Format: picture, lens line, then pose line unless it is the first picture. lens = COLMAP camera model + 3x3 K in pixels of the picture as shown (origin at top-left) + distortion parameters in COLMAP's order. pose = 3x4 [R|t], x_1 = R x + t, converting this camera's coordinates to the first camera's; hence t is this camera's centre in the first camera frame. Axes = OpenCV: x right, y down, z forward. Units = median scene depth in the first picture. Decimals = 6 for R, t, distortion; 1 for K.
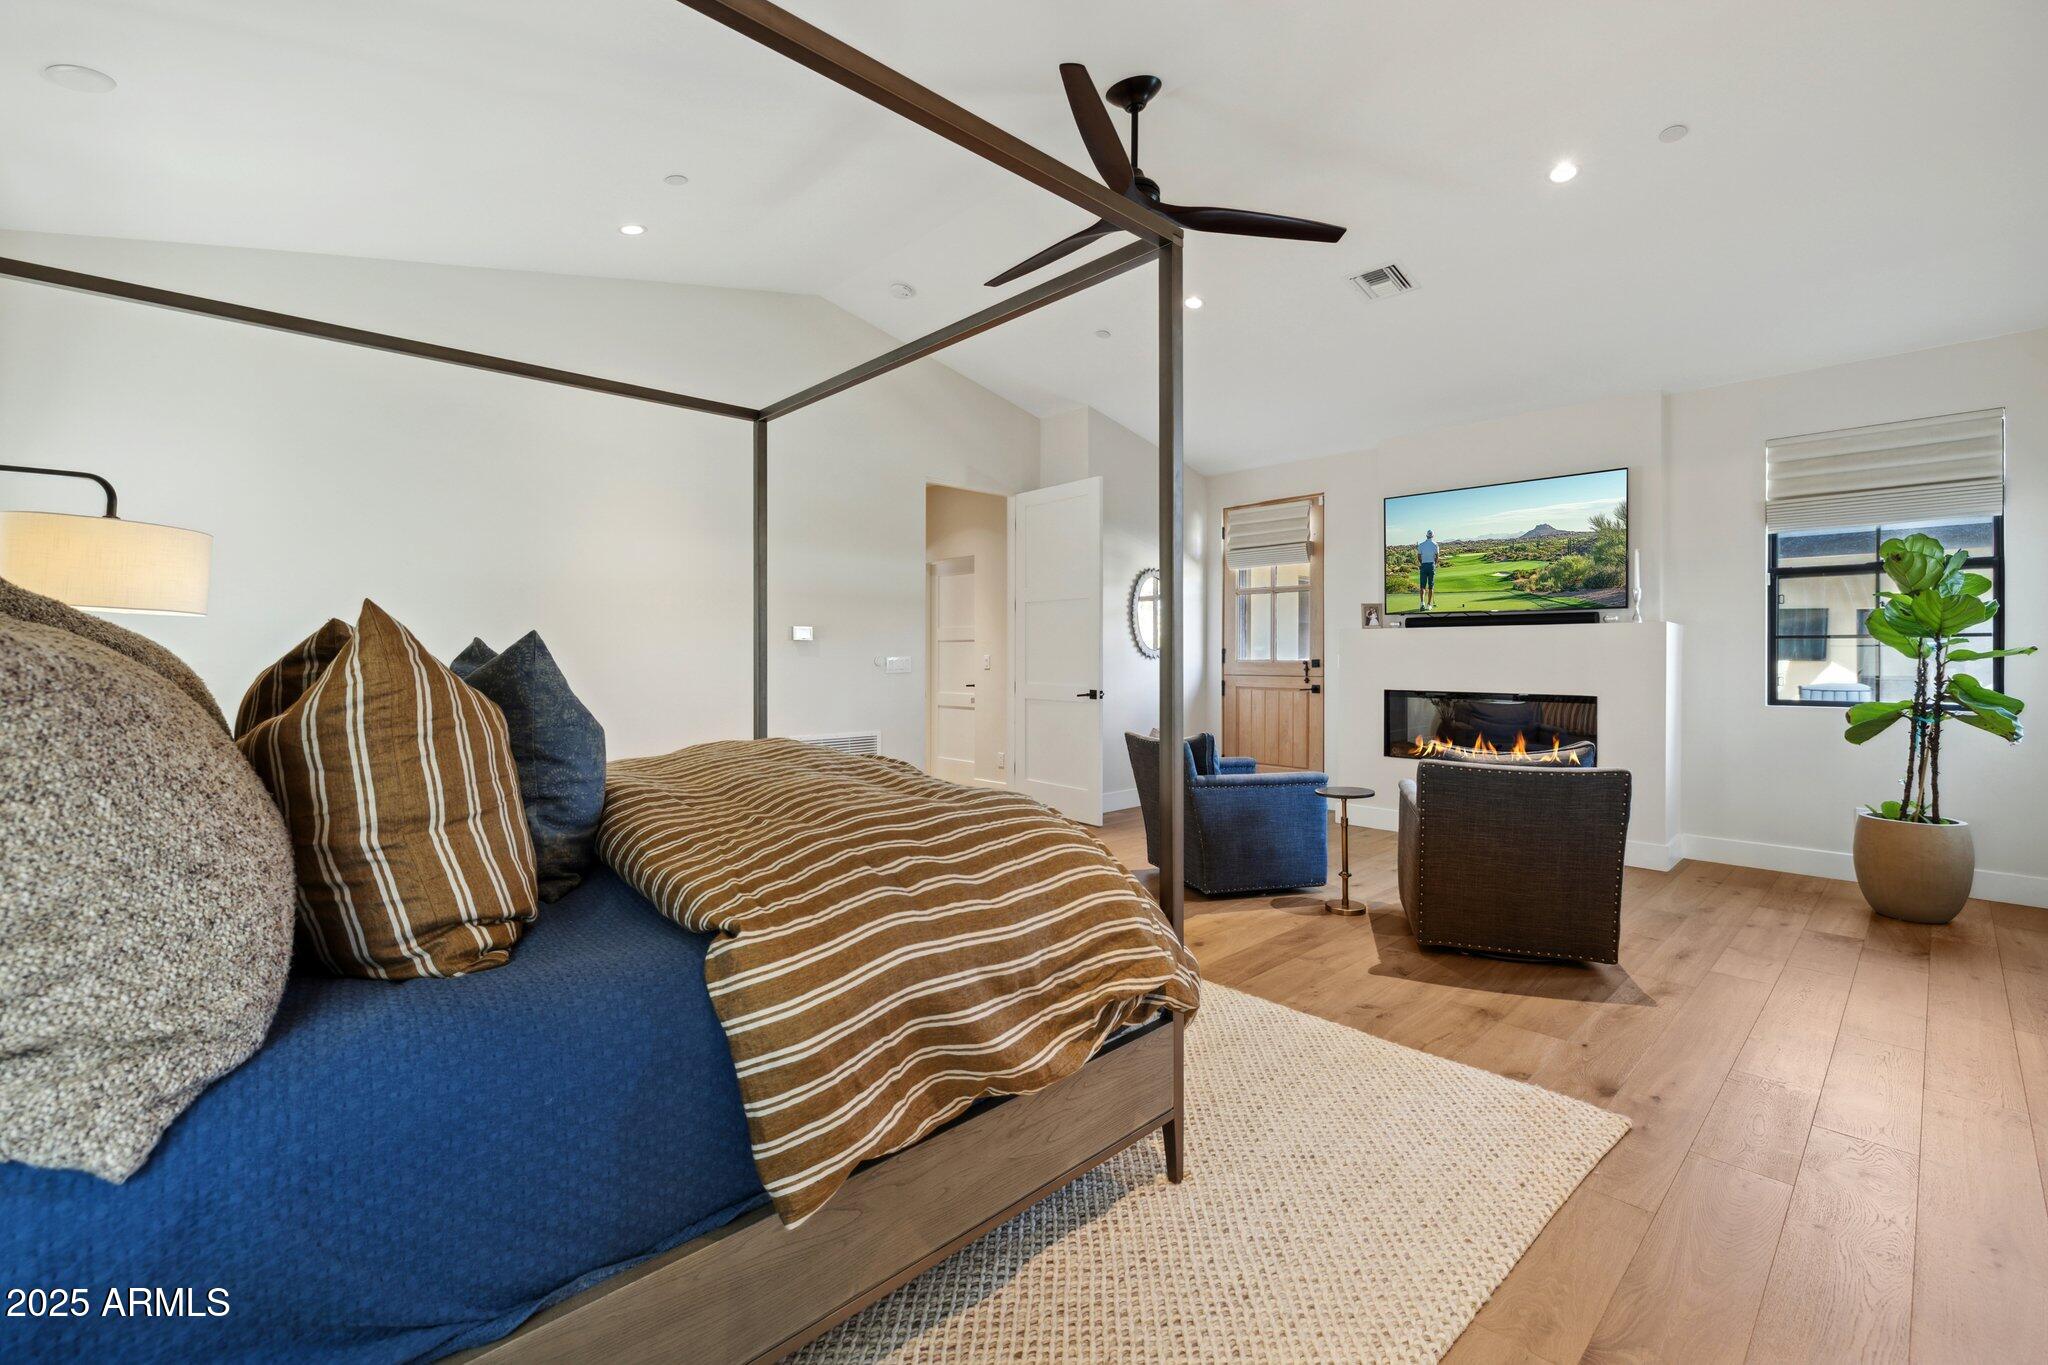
lens RADIAL K [[869.1, 0, 1019.5], [0, 869.1, 657.4], [0, 0, 1]] dist [-0.001288, -0.000152]
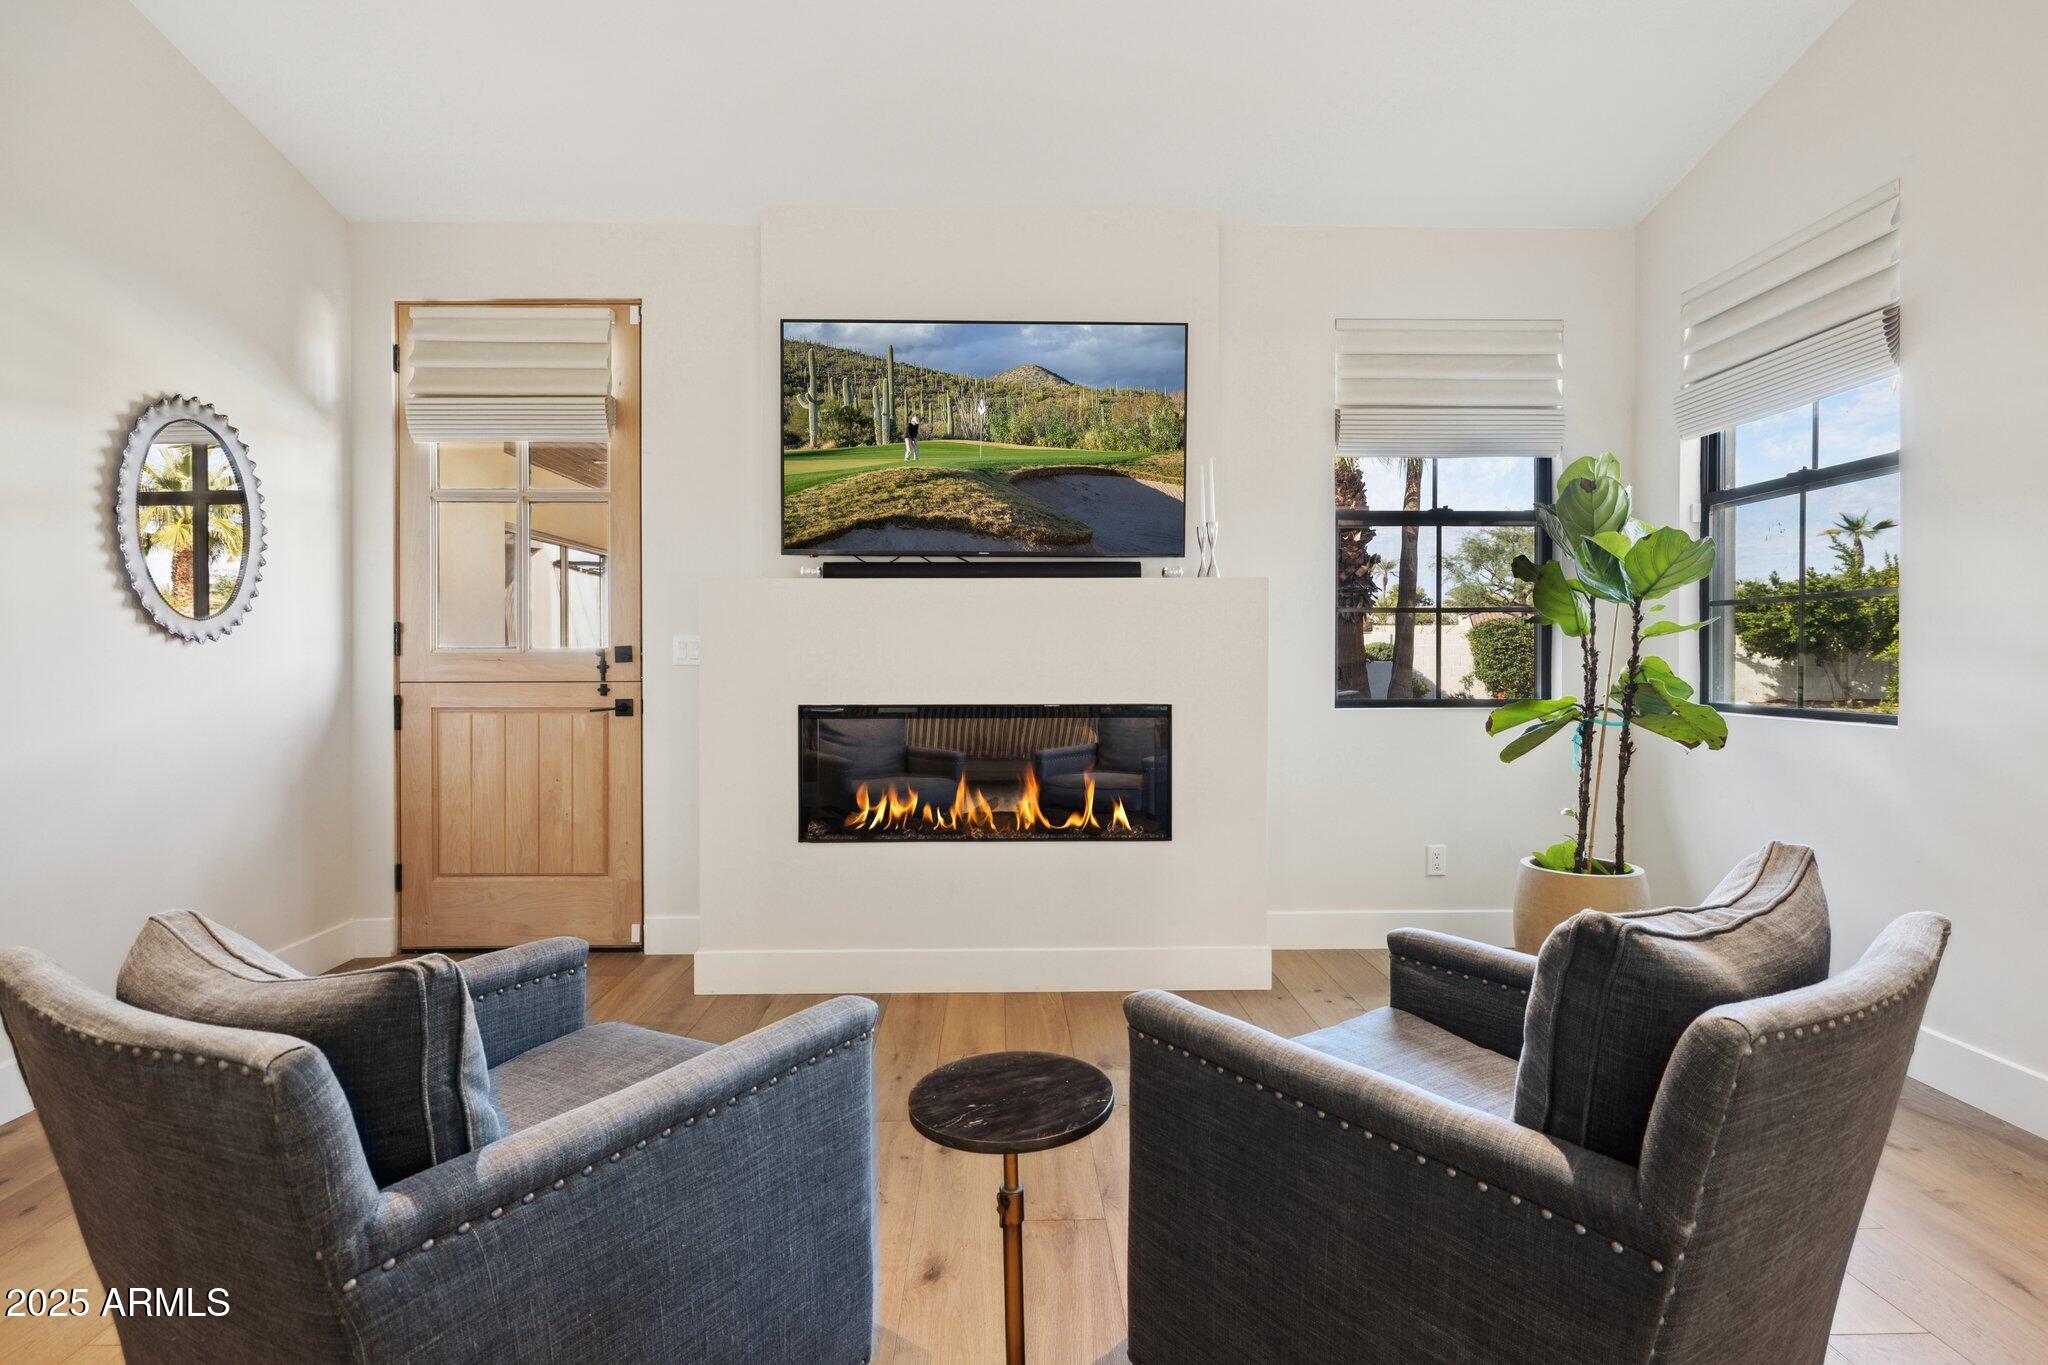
lens RADIAL K [[991.9, 0, 1024.7], [0, 991.9, 652.1], [0, 0, 1]] dist [0.013162, 0.000164]
pose [[0.678309, -0.001047, 0.734776, 0.086219], [0.005907, 0.999974, -0.004027, 0.009230], [-0.734753, 0.007072, 0.678298, 0.460742]]
